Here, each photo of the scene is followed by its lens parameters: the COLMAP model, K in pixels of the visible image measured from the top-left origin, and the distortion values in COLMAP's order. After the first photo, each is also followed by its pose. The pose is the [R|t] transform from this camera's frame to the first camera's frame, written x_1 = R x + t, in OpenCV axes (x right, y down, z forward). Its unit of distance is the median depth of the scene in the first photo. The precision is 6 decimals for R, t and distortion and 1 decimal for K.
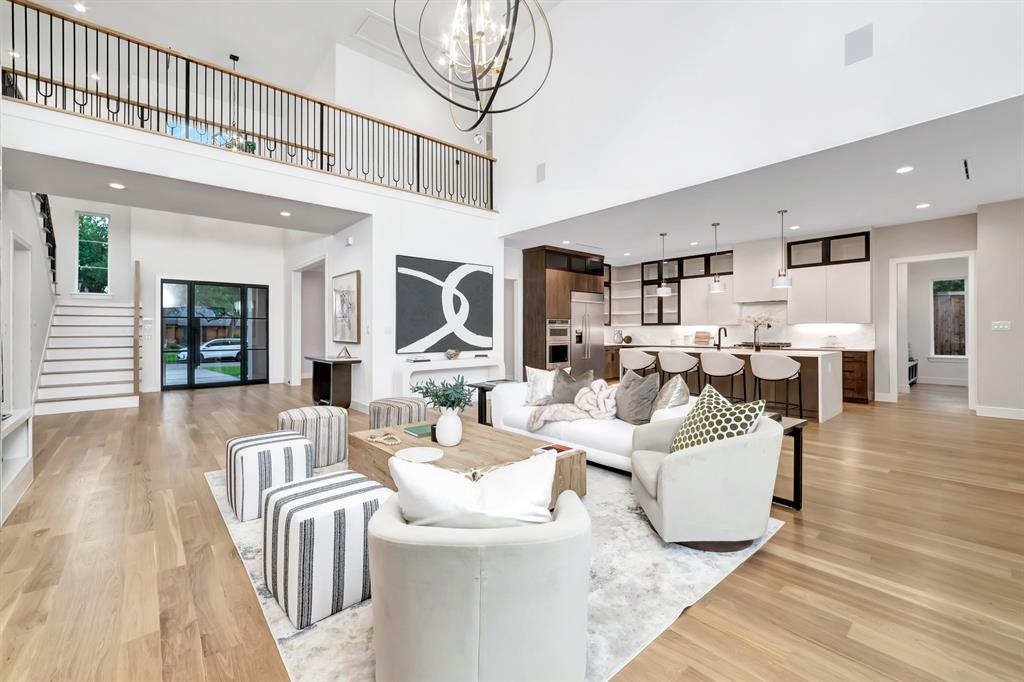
lens RADIAL K [[414.8, 0, 507.1], [0, 414.8, 339.0], [0, 0, 1]] dist [-0.014150, 0.003241]
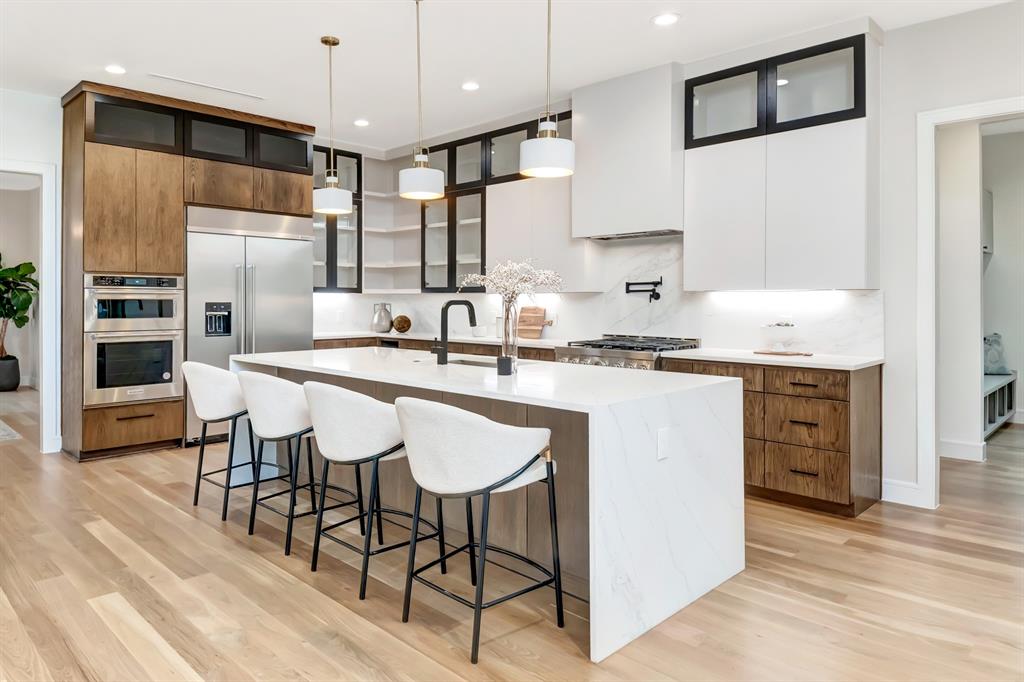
lens RADIAL K [[660.5, 0, 488.8], [0, 660.5, 311.5], [0, 0, 1]] dist [0.005498, -0.004611]
pose [[0.996785, 0.003428, 0.080046, 0.467083], [-0.003204, 0.999991, -0.002938, -0.014948], [-0.080055, 0.002672, 0.996787, 0.412331]]
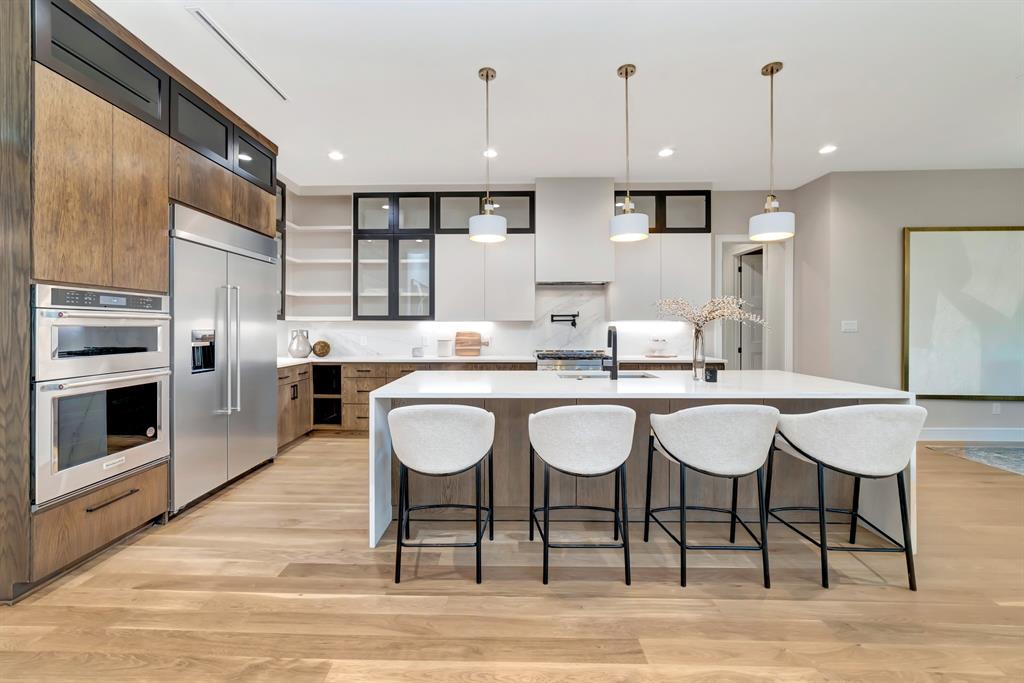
lens RADIAL K [[414.8, 0, 506.6], [0, 414.8, 329.1], [0, 0, 1]] dist [-0.014150, 0.003241]
pose [[0.666396, -0.001148, 0.745597, 0.110732], [0.013206, 0.999860, -0.010264, -0.020211], [-0.745481, 0.016687, 0.666318, 0.741059]]
